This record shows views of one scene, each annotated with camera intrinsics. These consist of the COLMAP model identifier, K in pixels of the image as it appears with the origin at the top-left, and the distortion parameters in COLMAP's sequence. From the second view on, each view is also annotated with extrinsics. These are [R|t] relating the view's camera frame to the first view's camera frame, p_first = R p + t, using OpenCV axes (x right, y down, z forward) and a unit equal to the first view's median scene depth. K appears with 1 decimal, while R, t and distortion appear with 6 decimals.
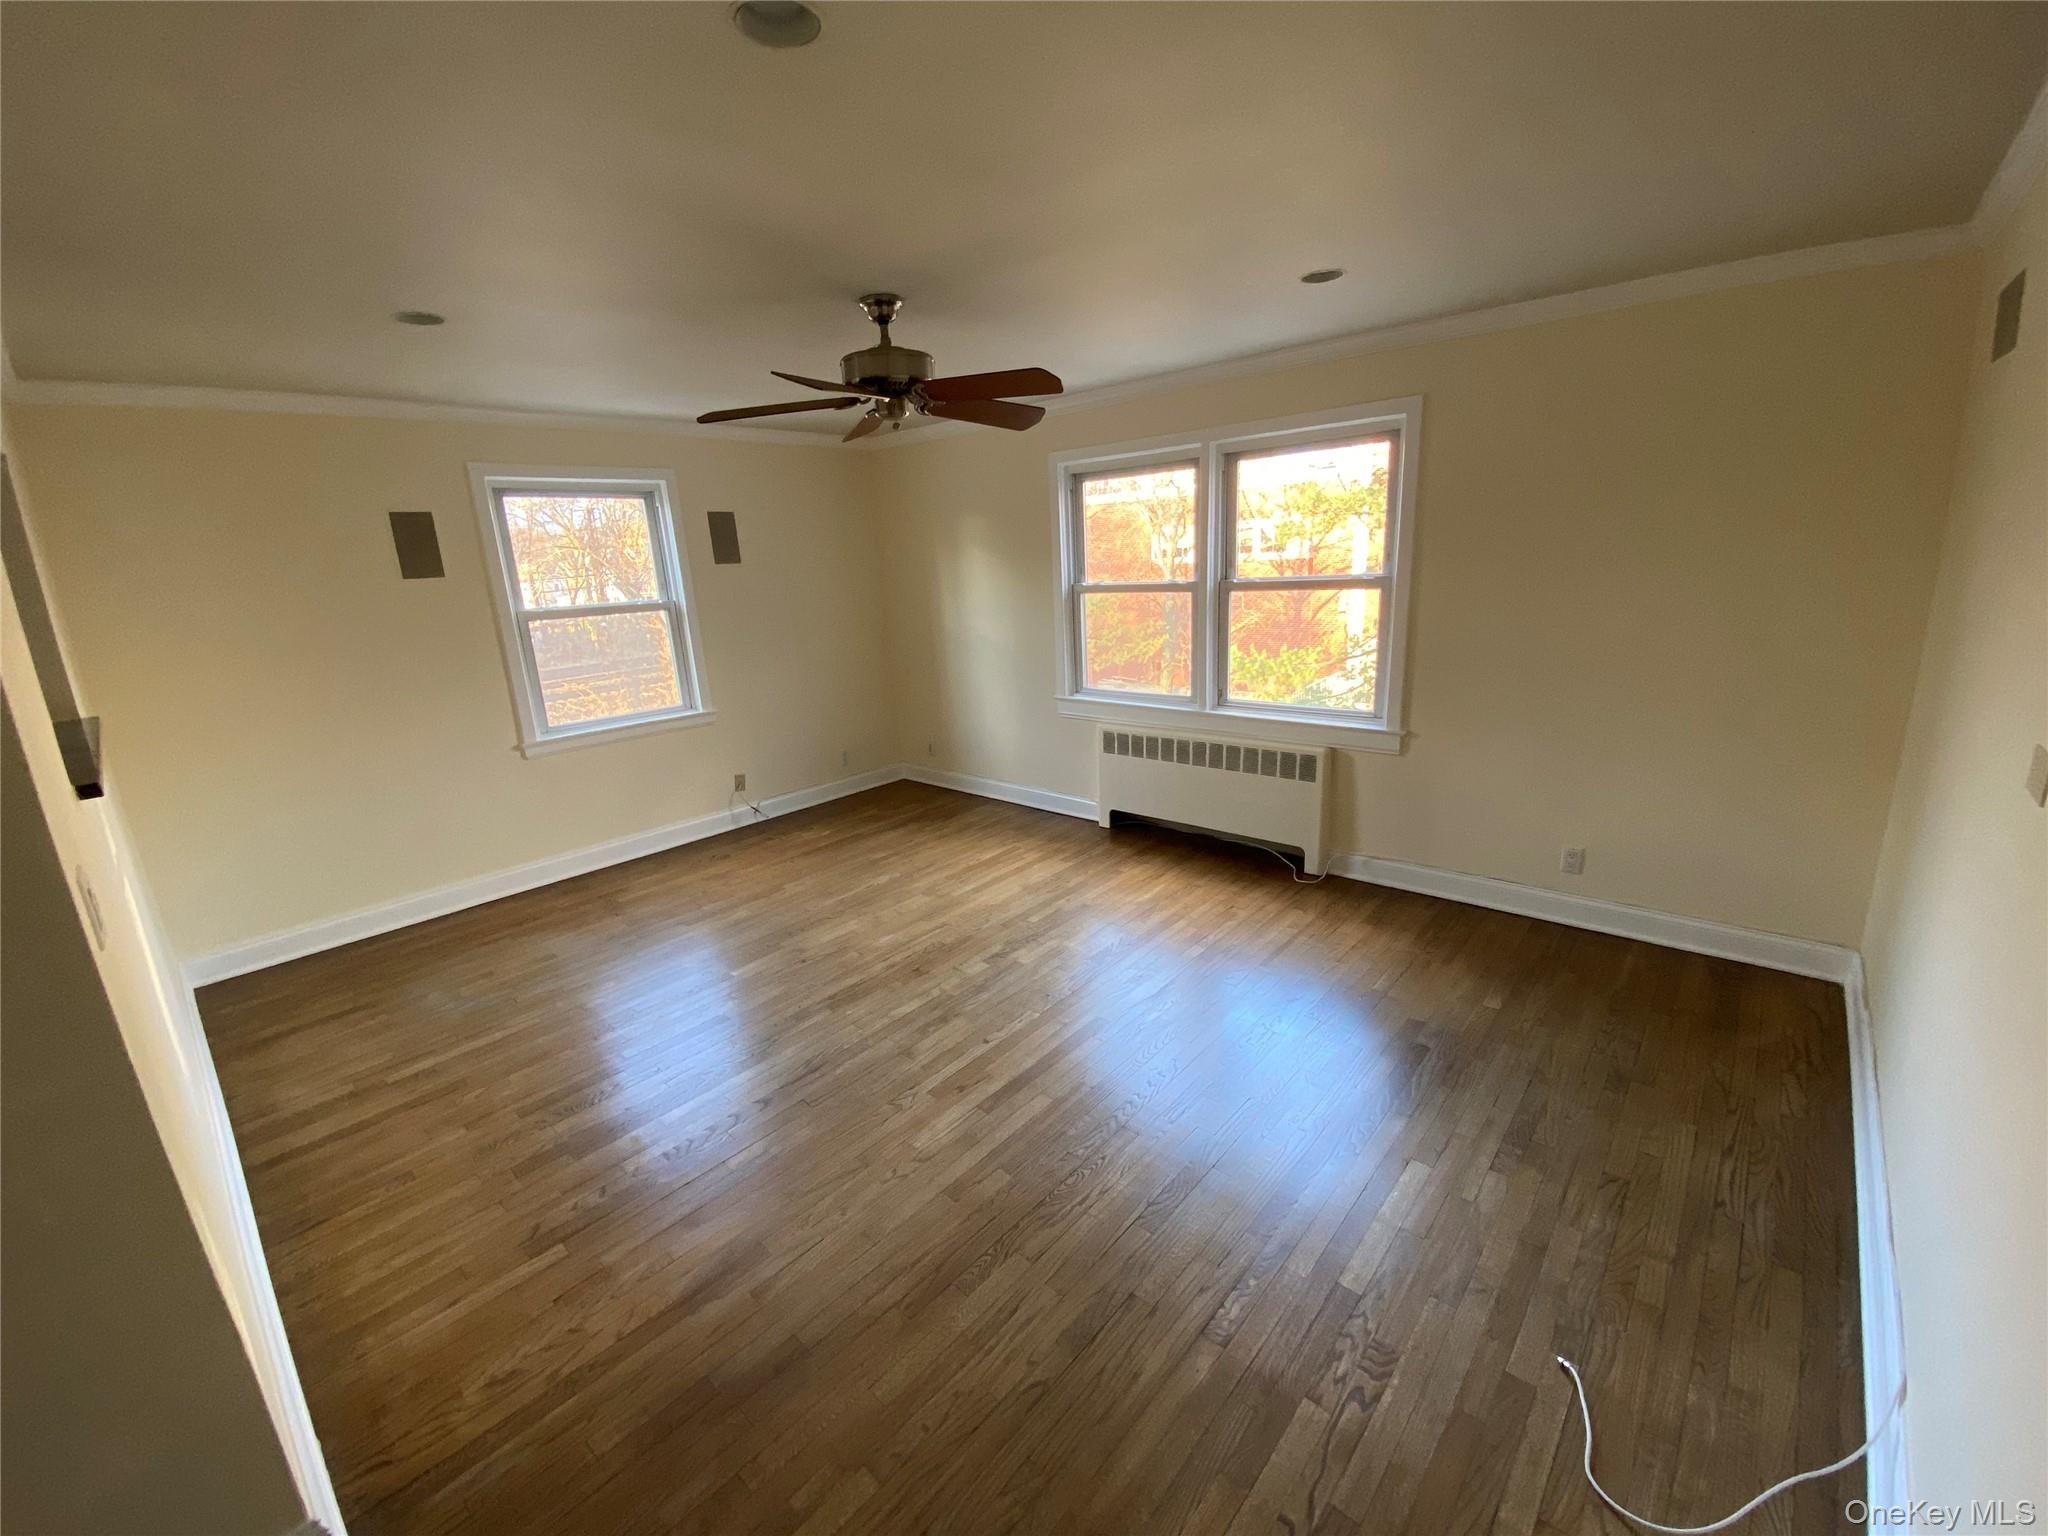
lens RADIAL K [[828.0, 0, 1011.2], [0, 828.0, 771.8], [0, 0, 1]] dist [0.008429, -0.012918]
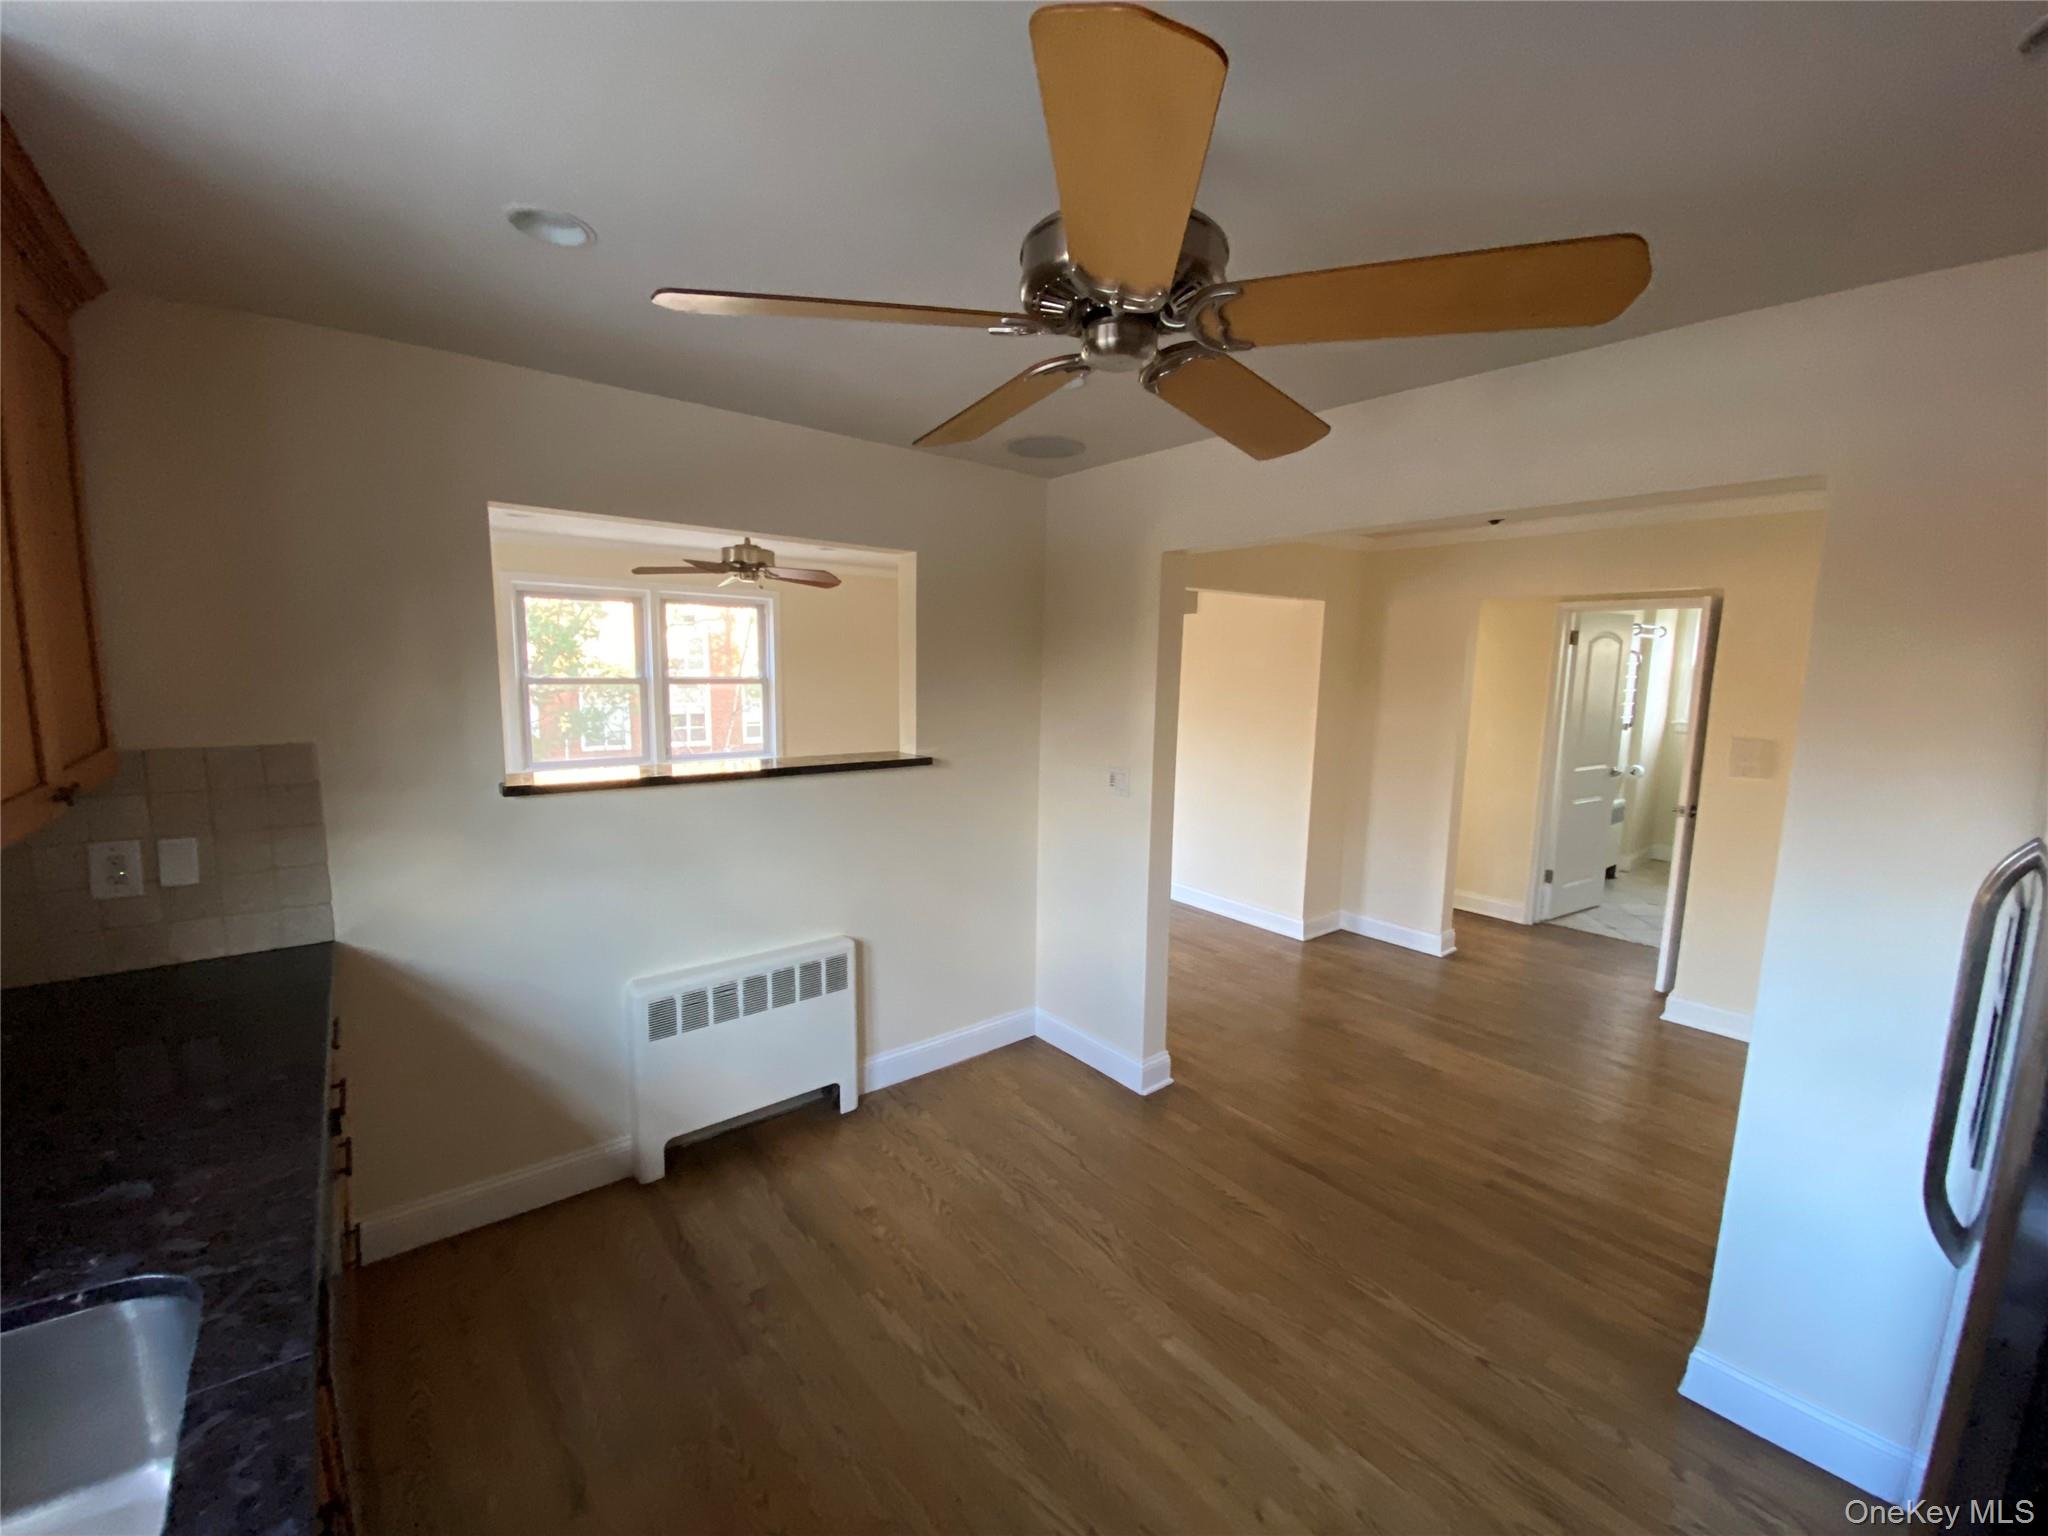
lens RADIAL K [[828.0, 0, 1021.7], [0, 828.0, 772.1], [0, 0, 1]] dist [0.008429, -0.012918]
pose [[0.136188, -0.084086, 0.987108, -1.227143], [0.219937, 0.974093, 0.052634, 0.008611], [-0.965961, 0.209933, 0.151154, 0.156359]]
